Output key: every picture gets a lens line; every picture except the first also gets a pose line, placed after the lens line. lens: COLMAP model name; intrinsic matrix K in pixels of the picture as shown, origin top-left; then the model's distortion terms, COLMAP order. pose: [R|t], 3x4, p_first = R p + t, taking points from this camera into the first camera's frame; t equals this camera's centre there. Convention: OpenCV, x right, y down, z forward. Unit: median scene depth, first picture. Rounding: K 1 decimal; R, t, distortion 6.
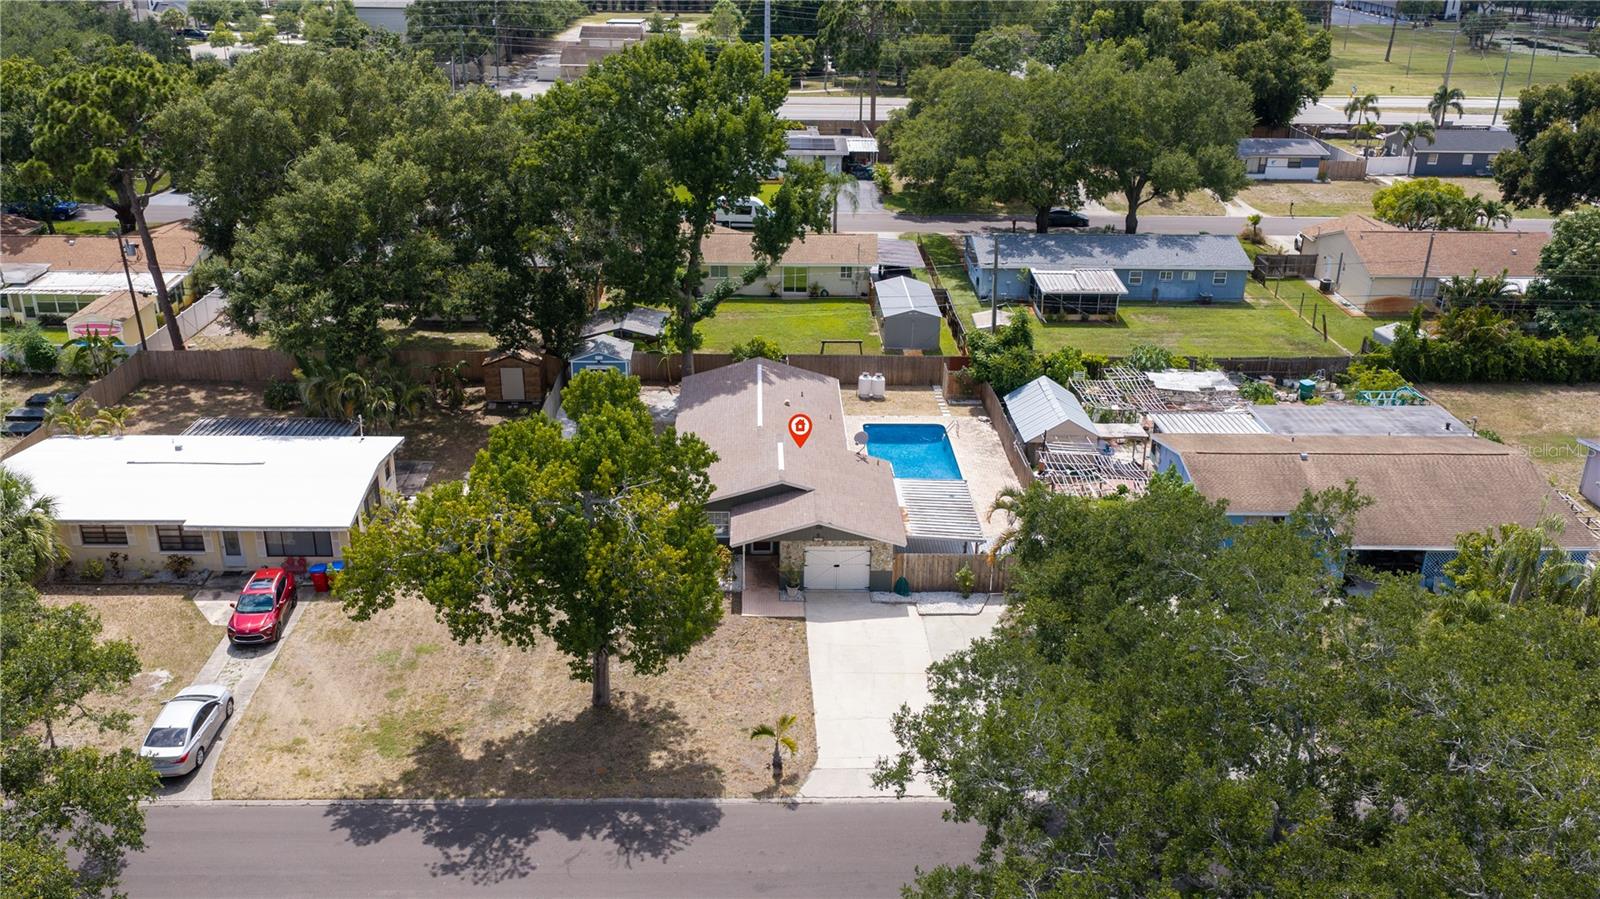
lens RADIAL K [[1351.7, 0, 800.0], [0, 1351.7, 449.5], [0, 0, 1]] dist [-0.001225, -0.019227]
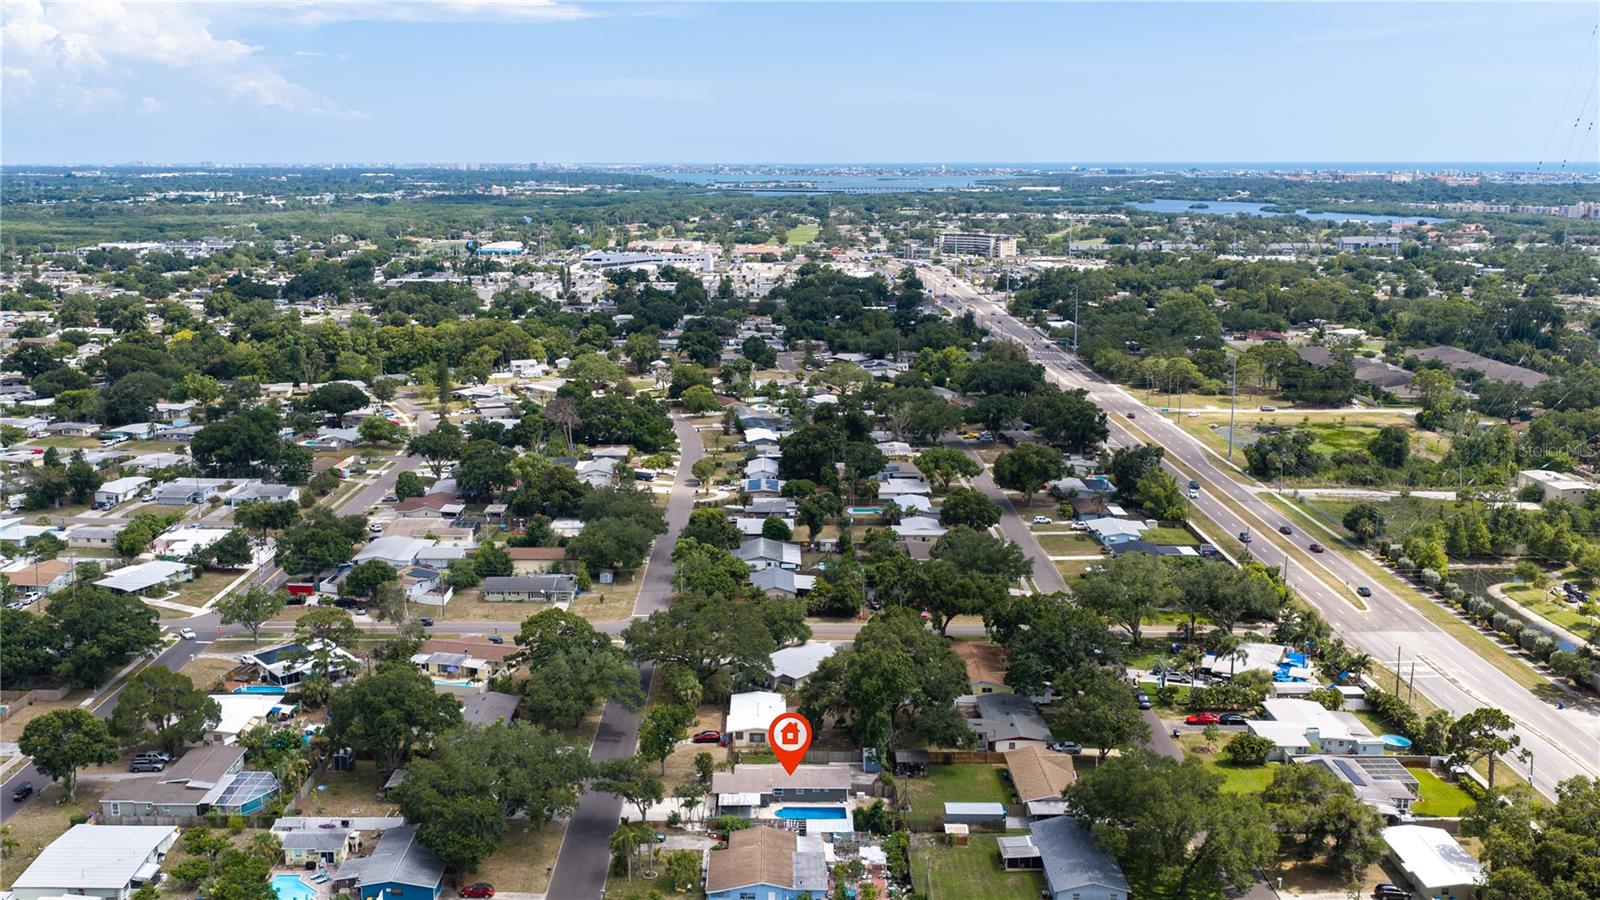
lens RADIAL K [[1537.0, 0, 800.0], [0, 1537.0, 450.0], [0, 0, 1]] dist [-0.012892, -0.021006]
pose [[-0.003766, 0.173129, -0.984892, 2.717928], [-0.400772, 0.902080, 0.160104, -1.033132], [0.916170, 0.395320, 0.065988, 0.443397]]
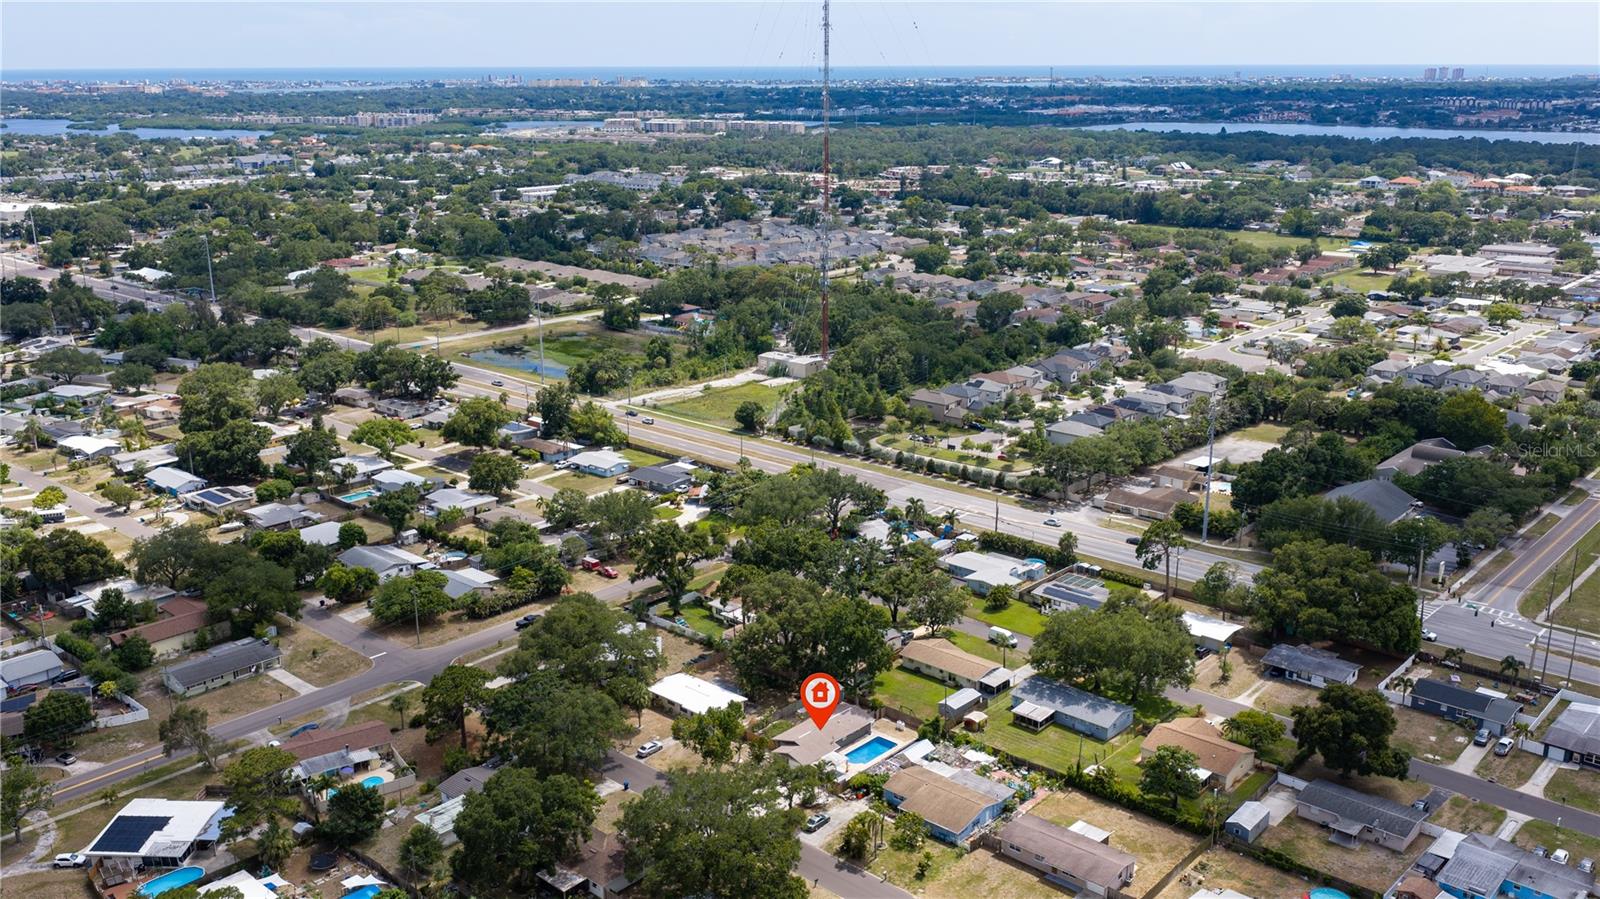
lens RADIAL K [[1351.7, 0, 800.0], [0, 1351.7, 449.5], [0, 0, 1]] dist [-0.001225, -0.019227]
pose [[0.726906, 0.168145, -0.665834, 1.793257], [-0.256820, 0.965770, -0.036488, -0.473983], [0.636907, 0.197523, 0.745208, -1.481716]]
